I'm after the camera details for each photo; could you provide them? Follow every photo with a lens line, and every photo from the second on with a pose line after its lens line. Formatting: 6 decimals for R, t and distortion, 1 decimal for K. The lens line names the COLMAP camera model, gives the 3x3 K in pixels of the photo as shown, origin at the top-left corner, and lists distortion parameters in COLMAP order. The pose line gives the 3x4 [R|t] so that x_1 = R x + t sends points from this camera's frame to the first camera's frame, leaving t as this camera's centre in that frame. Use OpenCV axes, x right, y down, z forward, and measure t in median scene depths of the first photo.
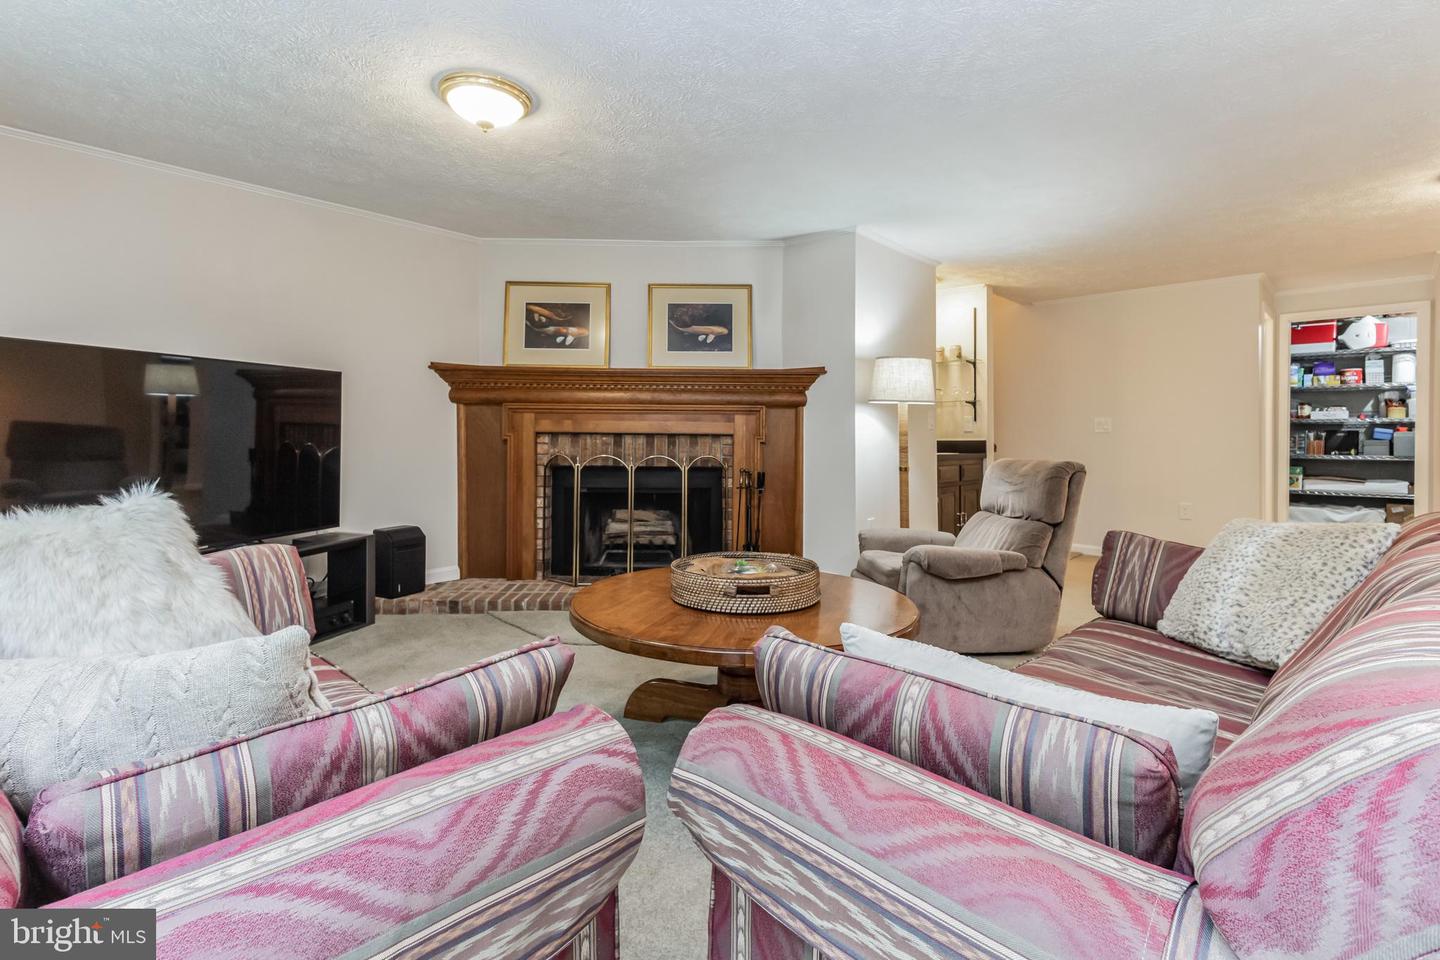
lens RADIAL K [[678.0, 0, 718.5], [0, 678.0, 444.5], [0, 0, 1]] dist [0.014796, 0.000332]
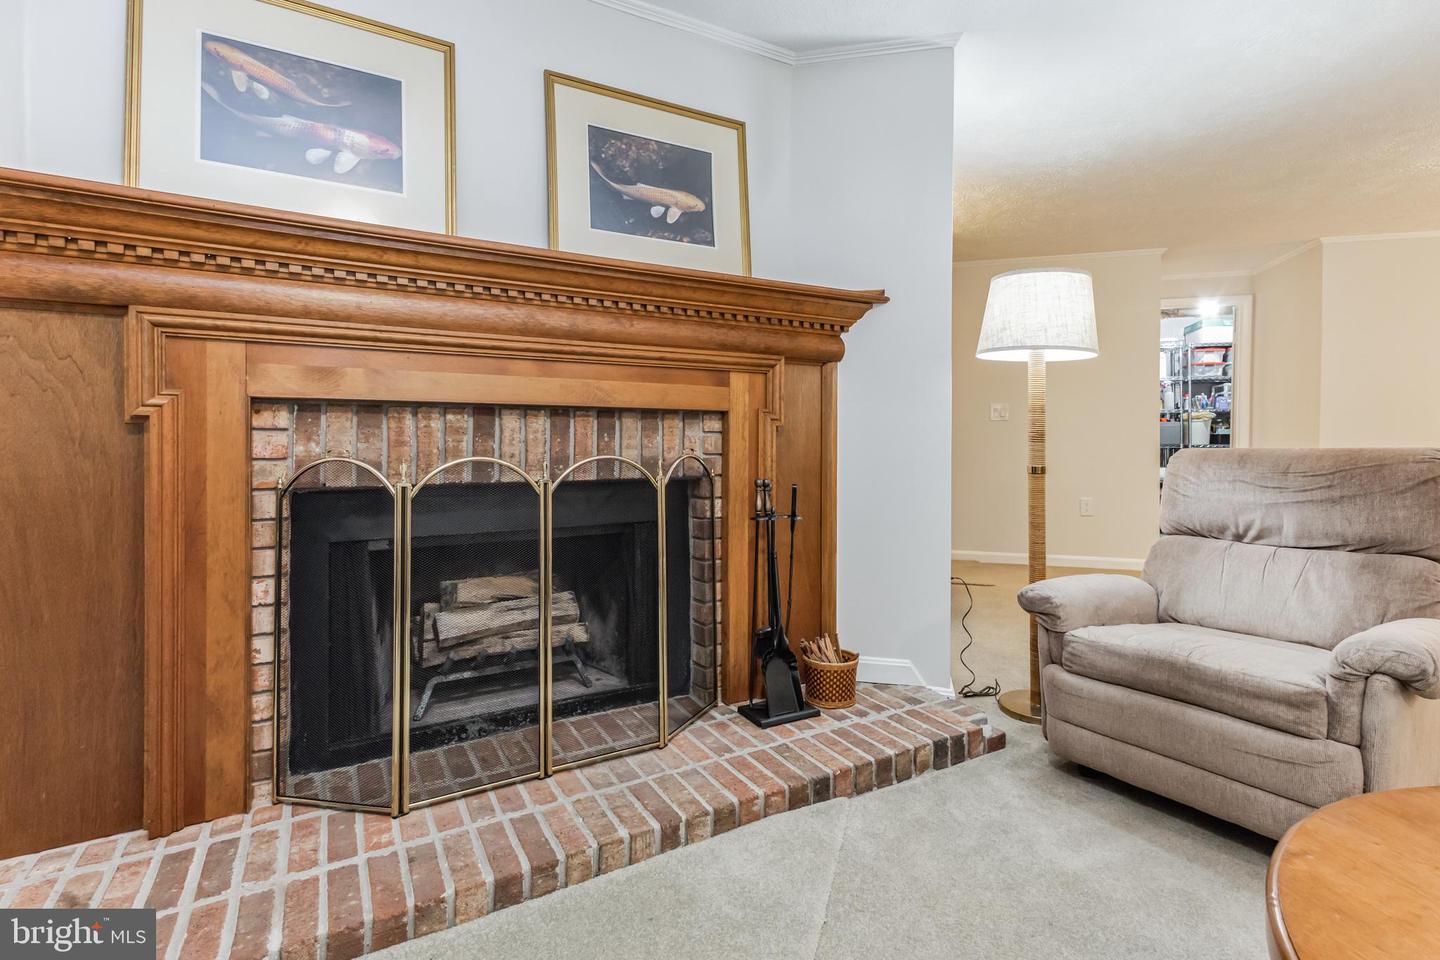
lens RADIAL K [[678.0, 0, 718.5], [0, 678.0, 444.5], [0, 0, 1]] dist [0.014796, 0.000332]
pose [[0.875947, -0.012462, 0.482247, -0.224477], [0.011907, 0.999920, 0.004212, 0.007712], [-0.482261, 0.002053, 0.876025, 0.561320]]
